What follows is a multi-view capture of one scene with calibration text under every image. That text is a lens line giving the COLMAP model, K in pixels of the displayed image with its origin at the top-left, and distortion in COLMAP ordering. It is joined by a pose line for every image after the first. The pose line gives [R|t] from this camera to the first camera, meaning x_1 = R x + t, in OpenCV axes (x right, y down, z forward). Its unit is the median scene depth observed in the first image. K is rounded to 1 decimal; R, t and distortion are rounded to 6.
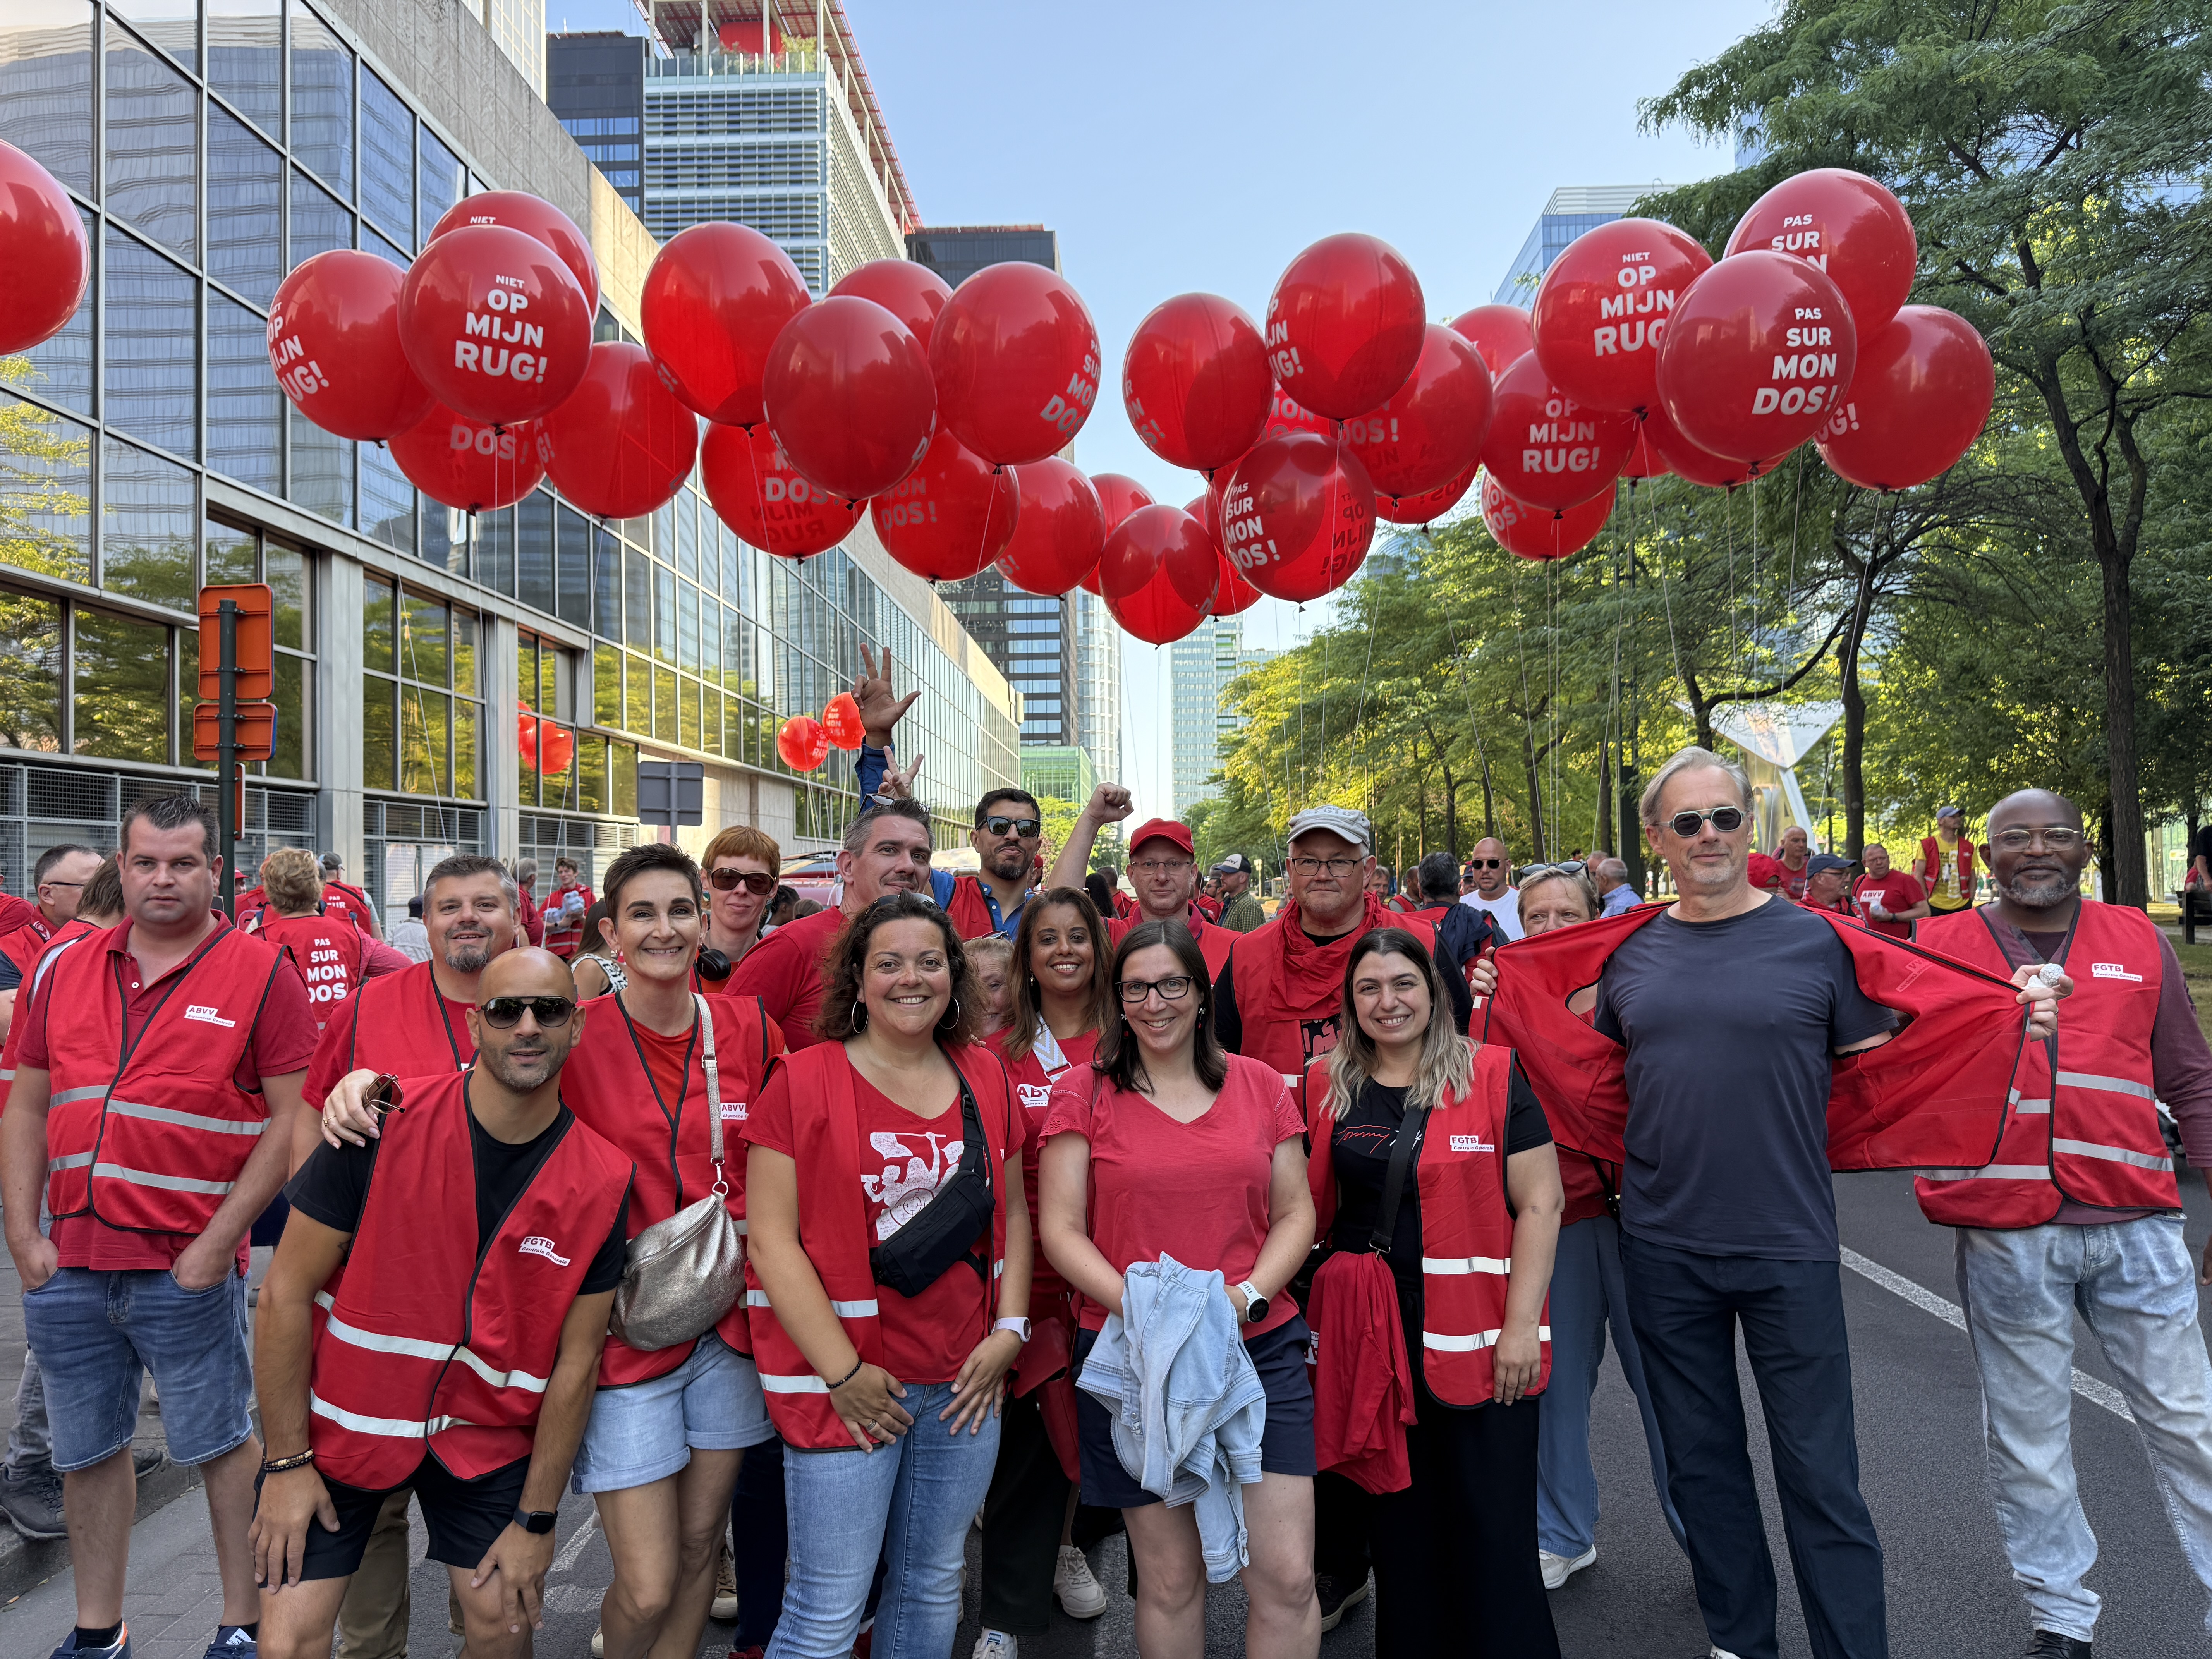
lens RADIAL K [[1579.1, 0, 1106.0], [0, 1579.1, 829.5], [0, 0, 1]] dist [0.112258, -0.196035]
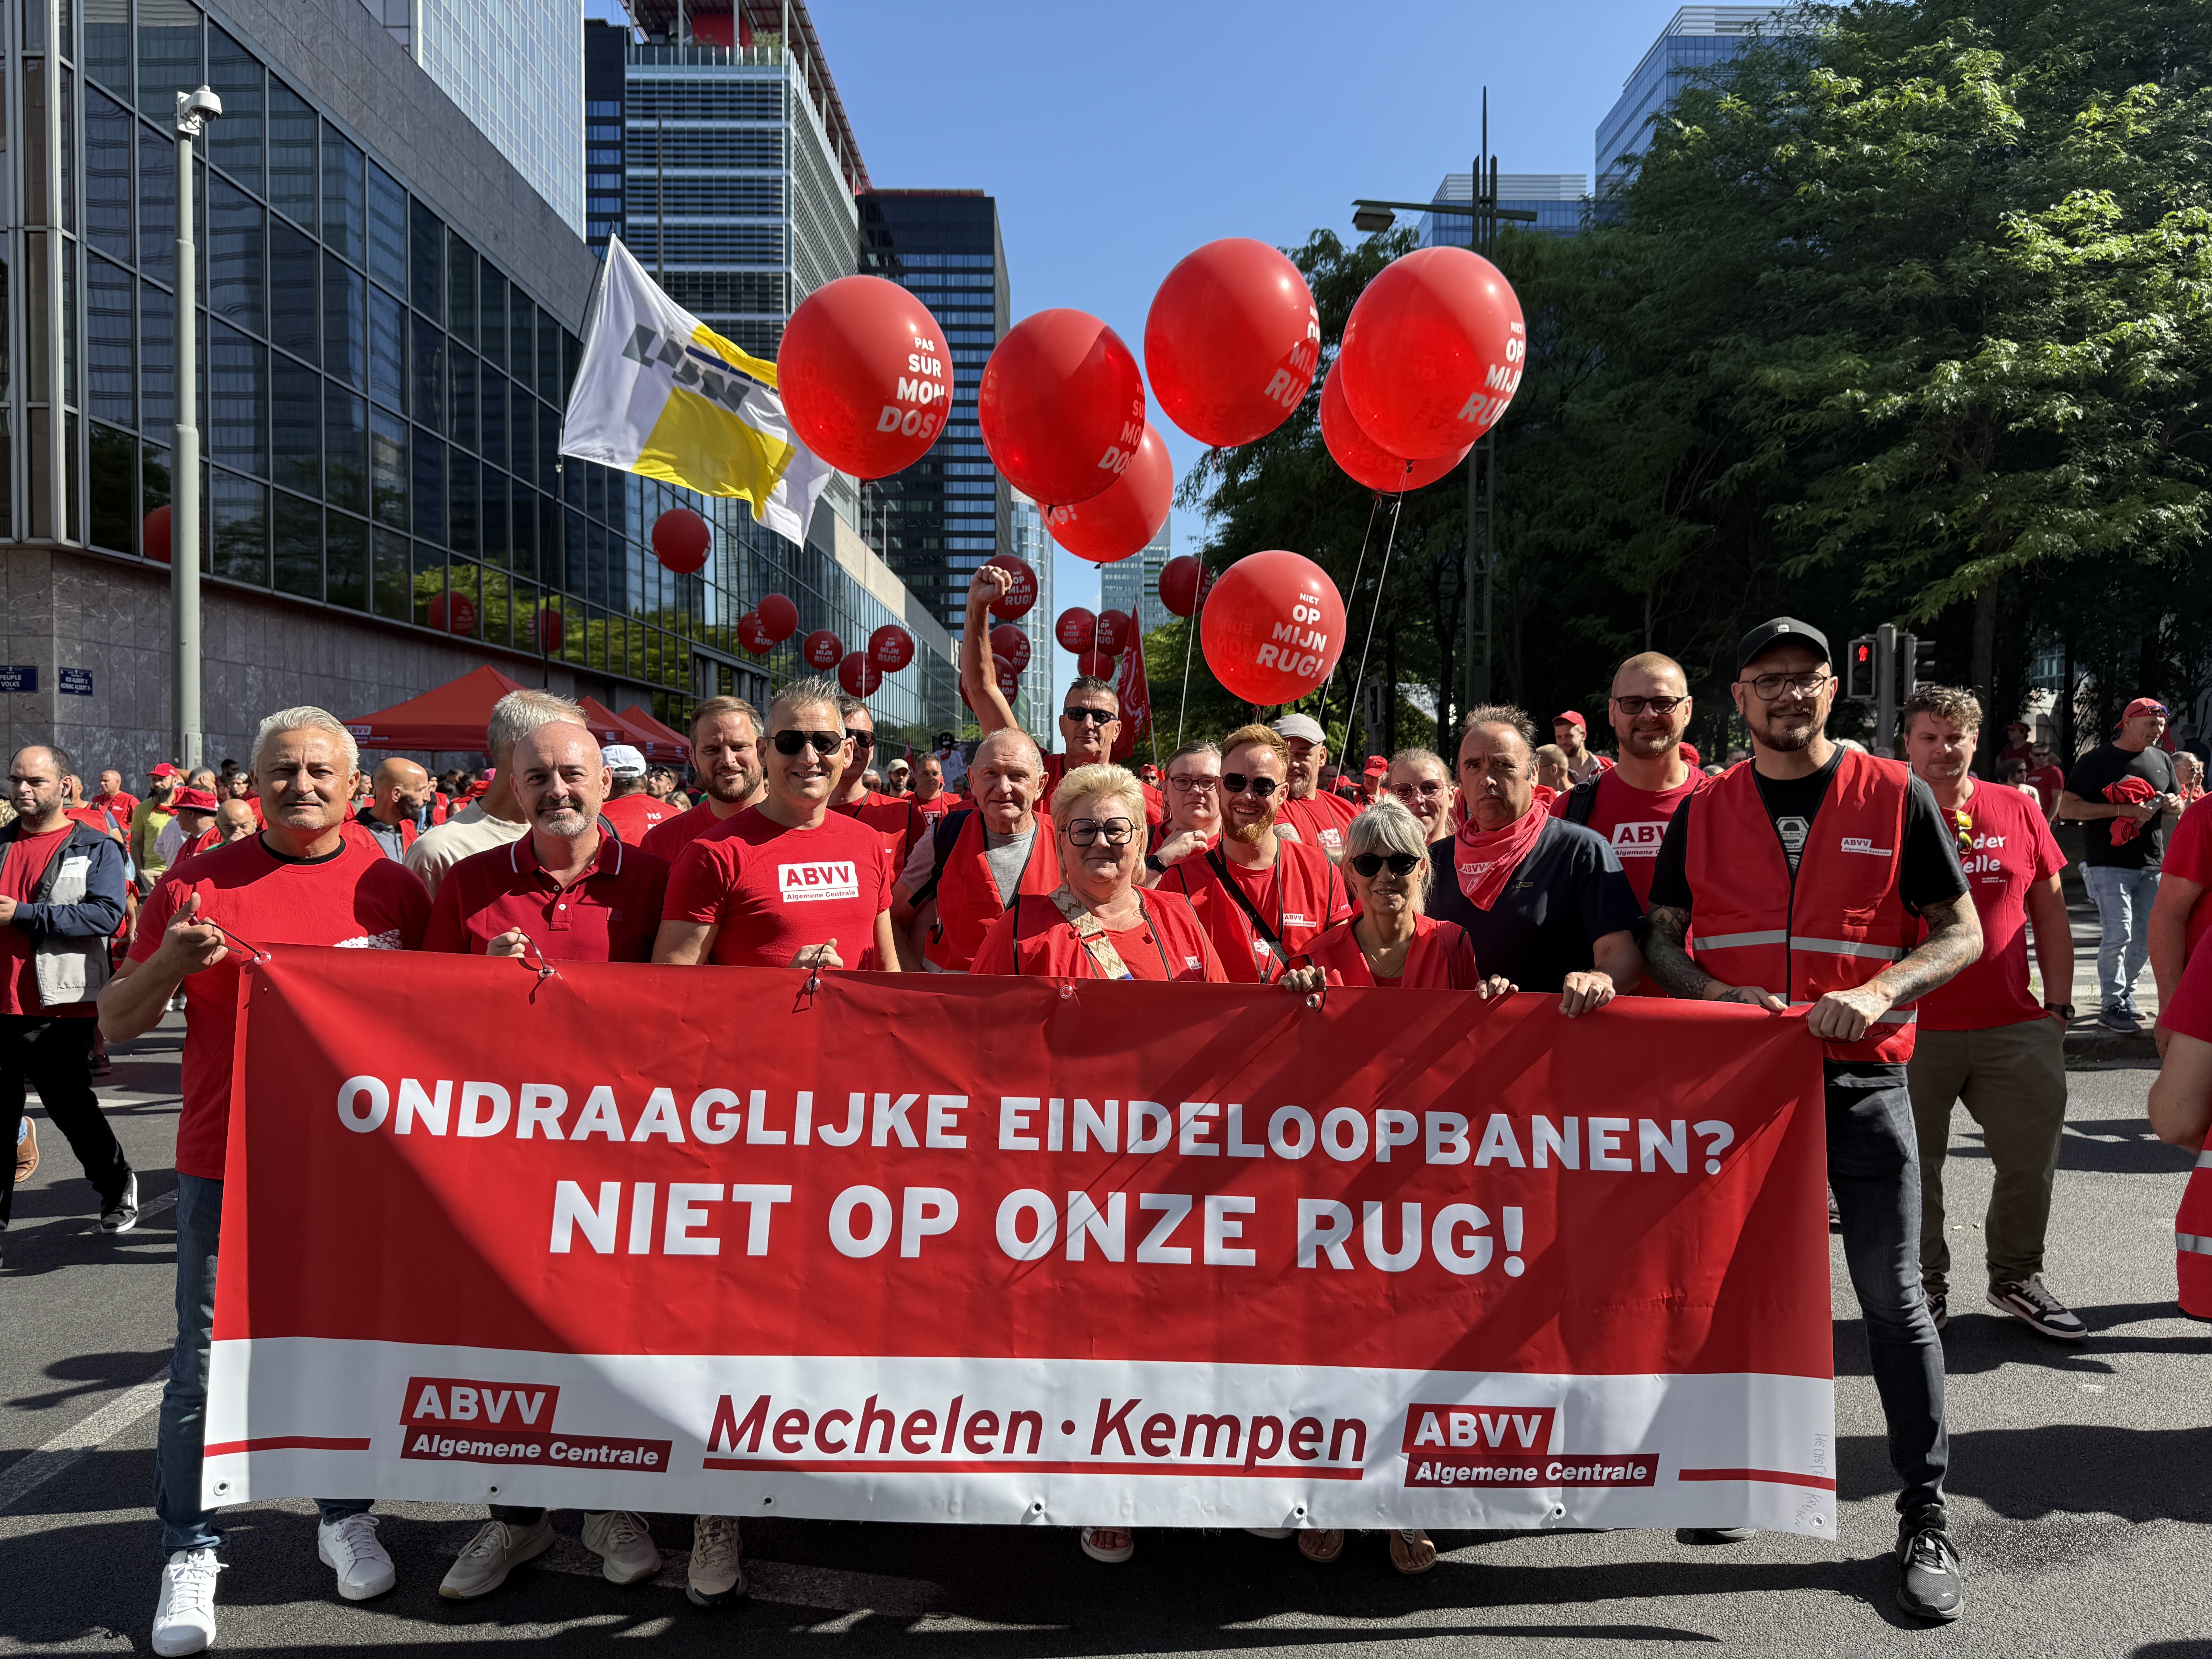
lens RADIAL K [[1583.1, 0, 1103.1], [0, 1583.1, 860.2], [0, 0, 1]] dist [-0.001781, -0.001825]
pose [[0.999114, 0.011121, 0.040598, 0.004451], [-0.014084, 0.997200, 0.073442, -0.004000], [-0.039668, -0.073949, 0.996473, -0.143225]]
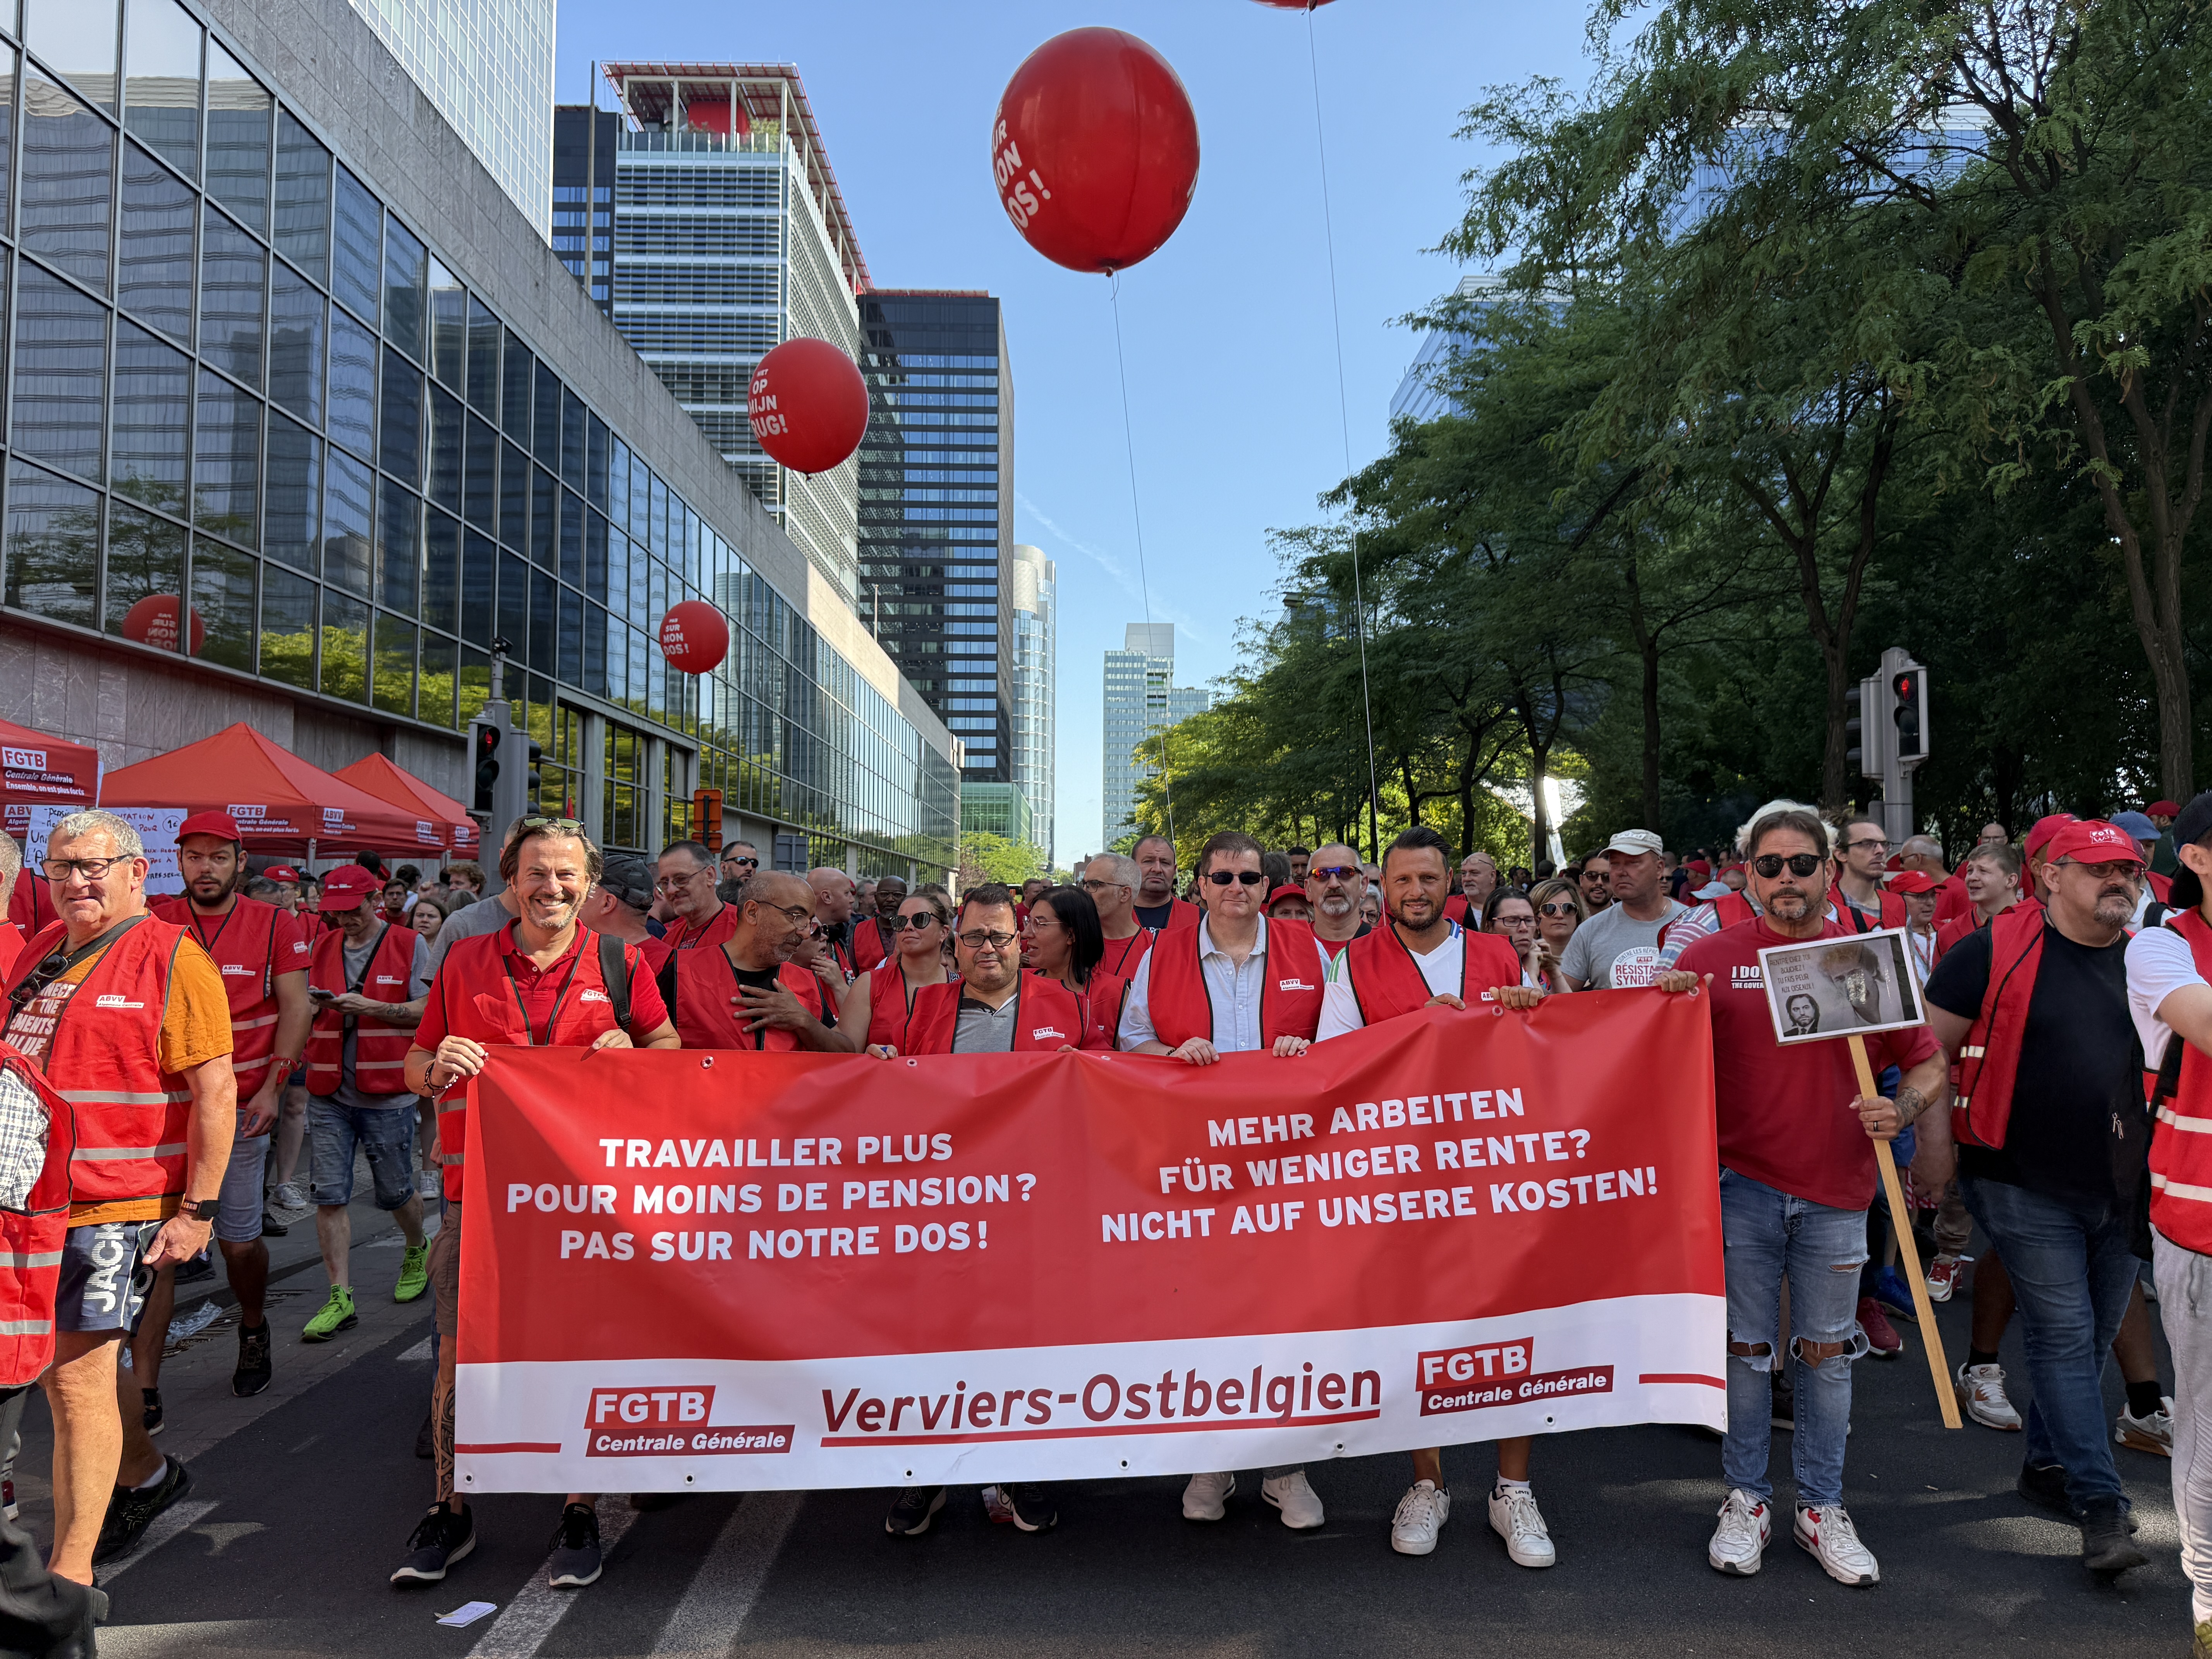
lens RADIAL K [[1579.1, 0, 1106.0], [0, 1579.1, 829.5], [0, 0, 1]] dist [0.112258, -0.196035]
pose [[0.998906, 0.019109, 0.042681, 0.000887], [-0.018310, 0.999651, -0.019031, -0.001871], [-0.043030, 0.018229, 0.998907, -0.072713]]
